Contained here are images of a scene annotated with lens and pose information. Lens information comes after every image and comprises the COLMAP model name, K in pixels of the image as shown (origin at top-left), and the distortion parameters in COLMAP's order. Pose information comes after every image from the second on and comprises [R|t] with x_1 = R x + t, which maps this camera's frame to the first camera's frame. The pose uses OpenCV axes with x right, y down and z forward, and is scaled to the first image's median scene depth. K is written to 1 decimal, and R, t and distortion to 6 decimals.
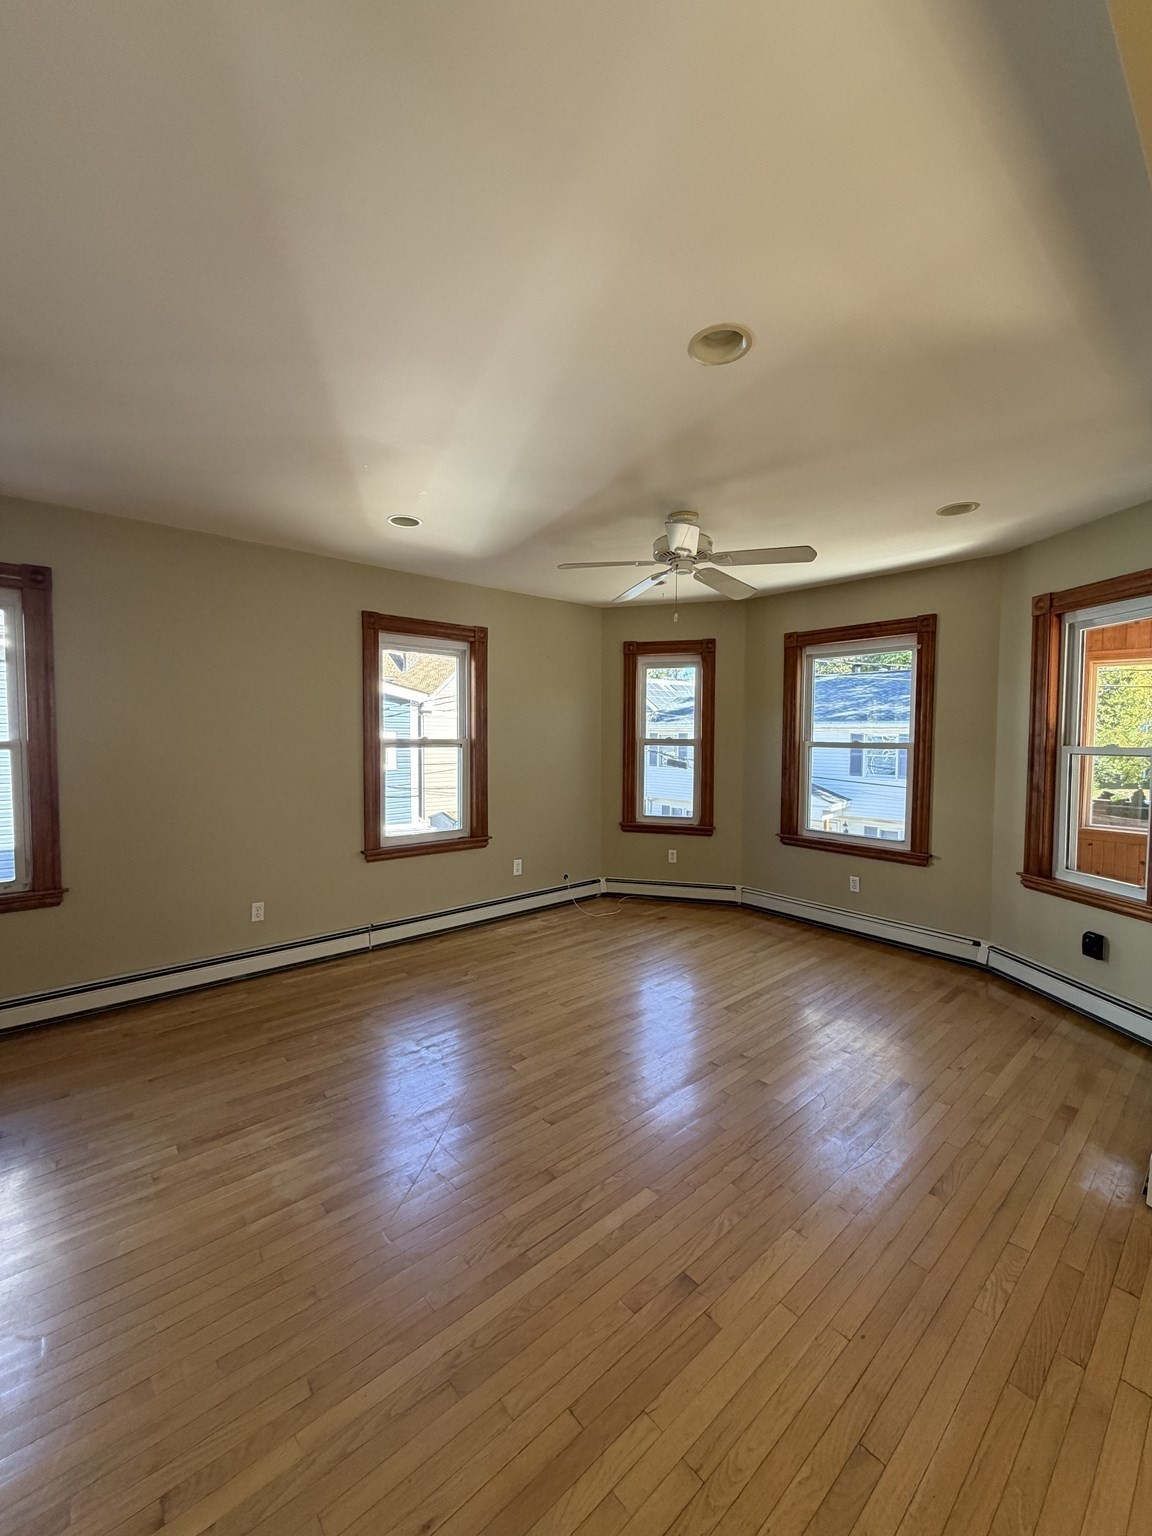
lens RADIAL K [[610.0, 0, 572.7], [0, 610.0, 768.6], [0, 0, 1]] dist [-0.005414, -0.000028]
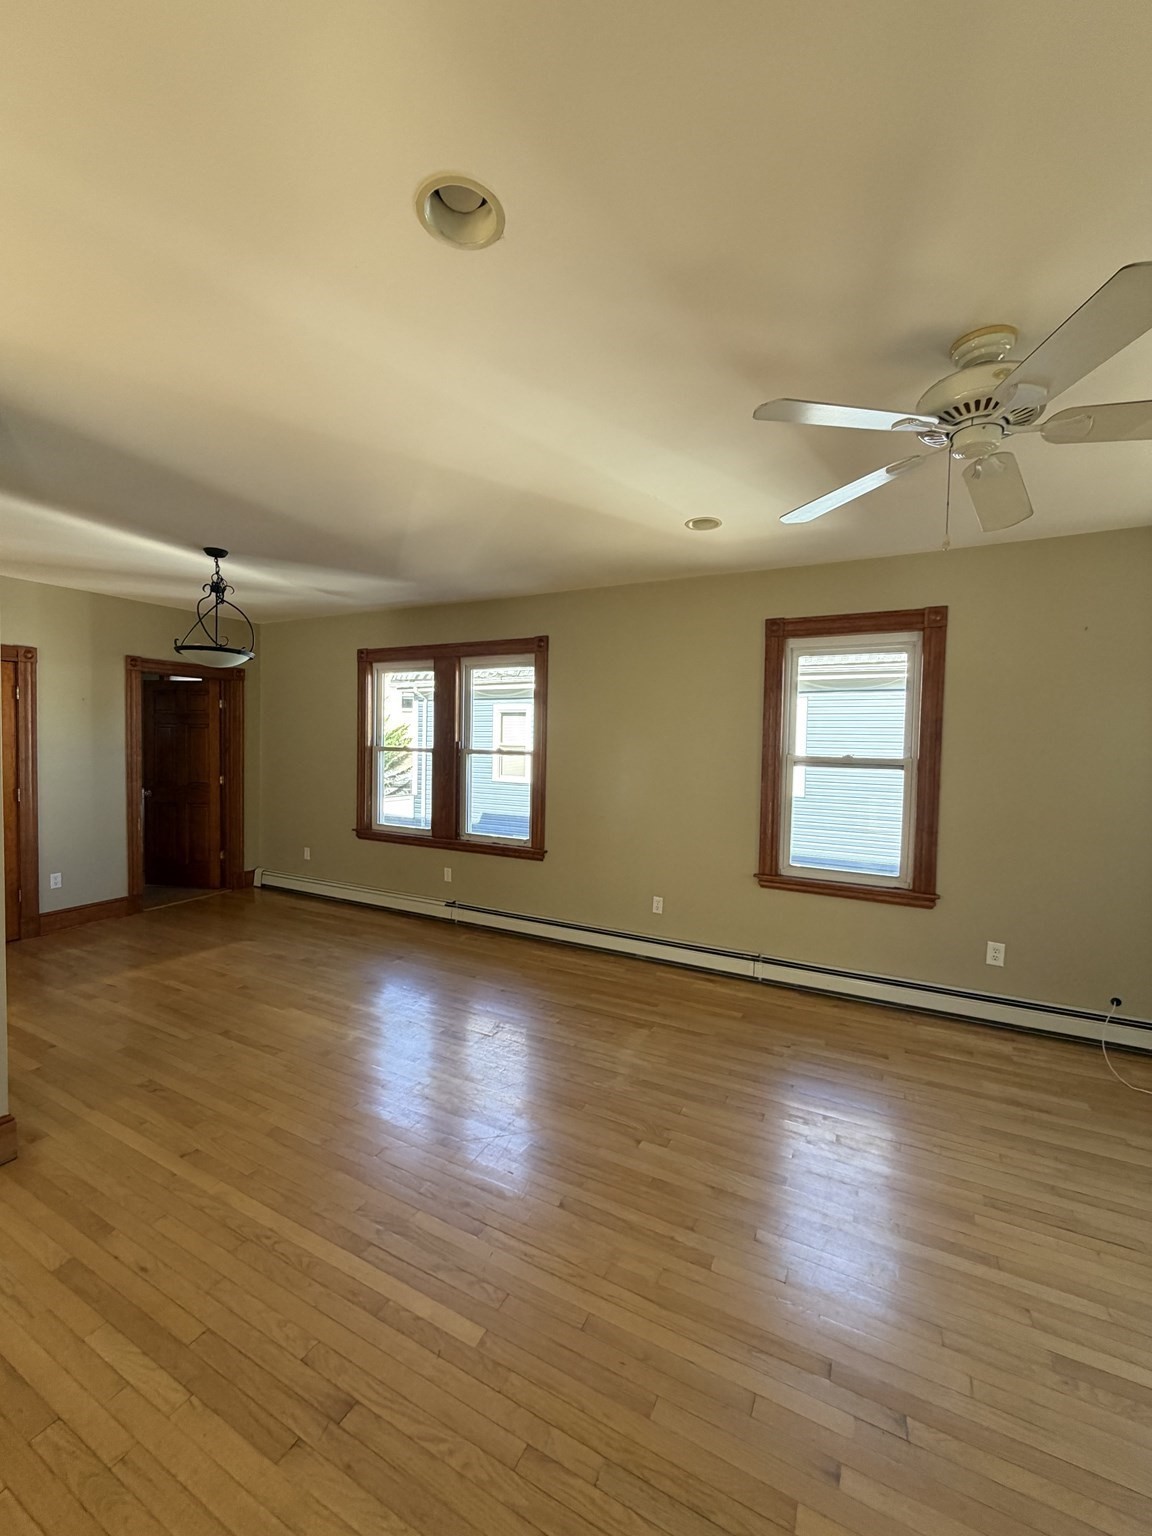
lens RADIAL K [[610.0, 0, 573.7], [0, 610.0, 761.7], [0, 0, 1]] dist [-0.005414, -0.000028]
pose [[0.372079, 0.030546, -0.927698, 0.441658], [-0.070714, 0.997487, 0.004482, -0.022489], [0.925503, 0.063934, 0.373304, 0.395375]]
